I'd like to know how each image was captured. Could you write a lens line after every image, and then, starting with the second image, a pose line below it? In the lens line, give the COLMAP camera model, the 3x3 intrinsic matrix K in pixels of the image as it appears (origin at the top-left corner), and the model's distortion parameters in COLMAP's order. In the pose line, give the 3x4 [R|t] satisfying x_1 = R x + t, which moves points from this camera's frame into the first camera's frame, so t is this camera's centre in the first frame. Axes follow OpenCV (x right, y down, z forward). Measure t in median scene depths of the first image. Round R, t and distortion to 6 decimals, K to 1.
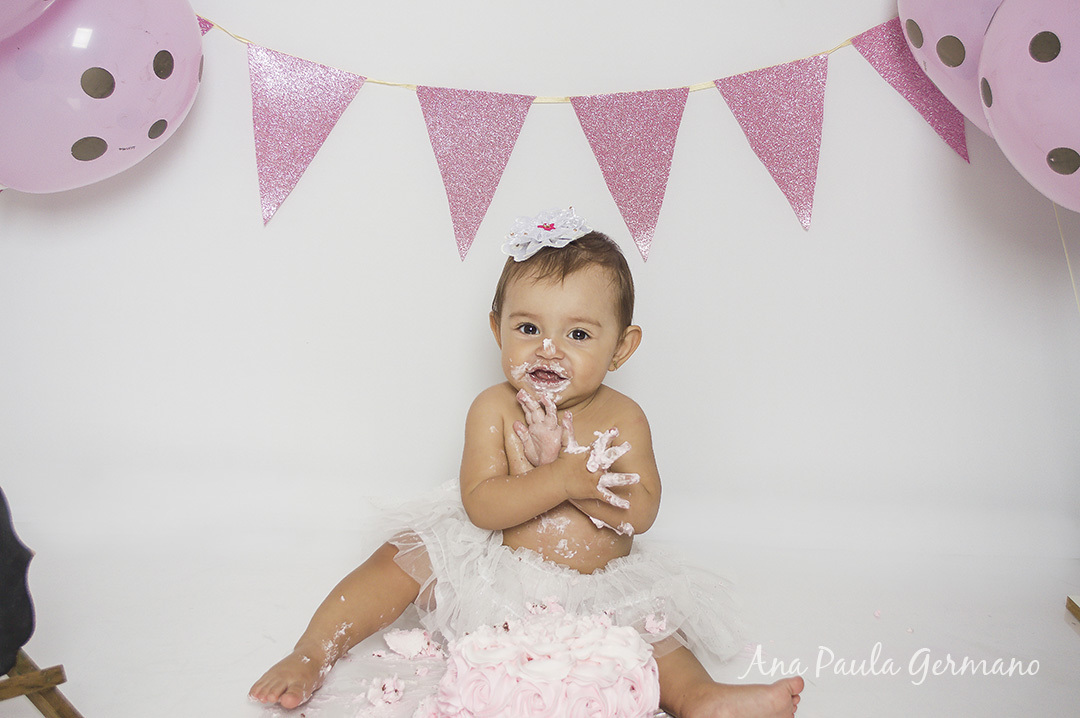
lens RADIAL K [[1527.1, 0, 539.5], [0, 1527.1, 366.9], [0, 0, 1]] dist [-0.033189, 0.000000]
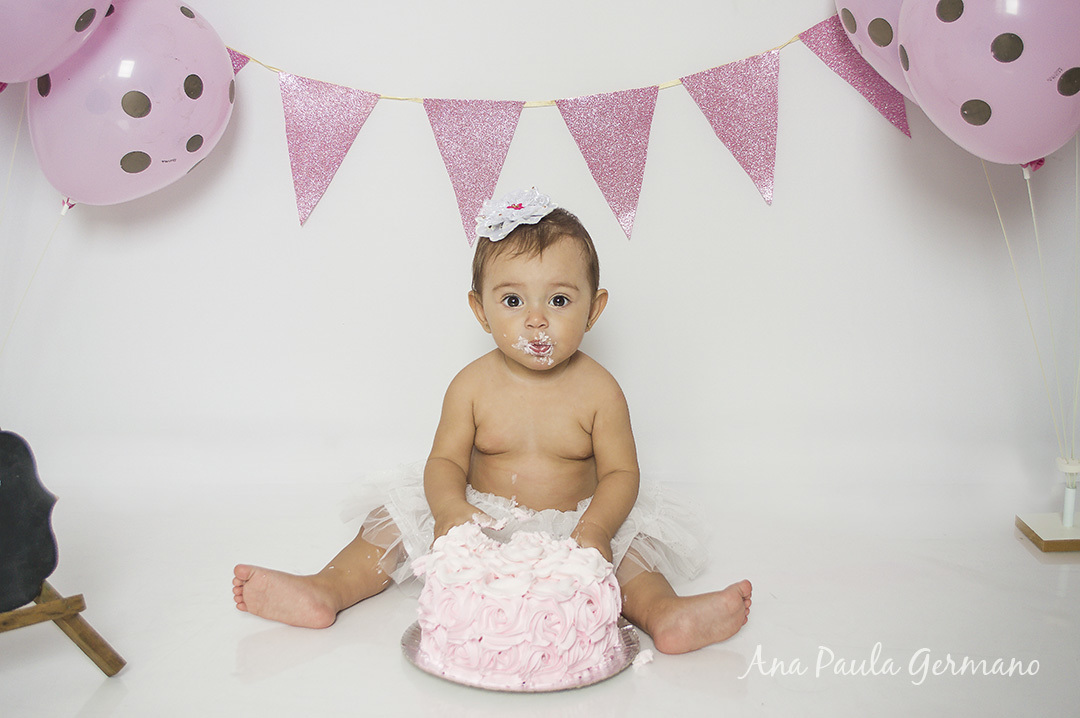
lens RADIAL K [[1210.8, 0, 536.1], [0, 1210.8, 364.0], [0, 0, 1]] dist [-0.060382, 0.000000]
pose [[0.995482, -0.047144, -0.082426, 0.082173], [0.046369, 0.998861, -0.011290, 0.037617], [0.082864, 0.007417, 0.996533, 0.099762]]
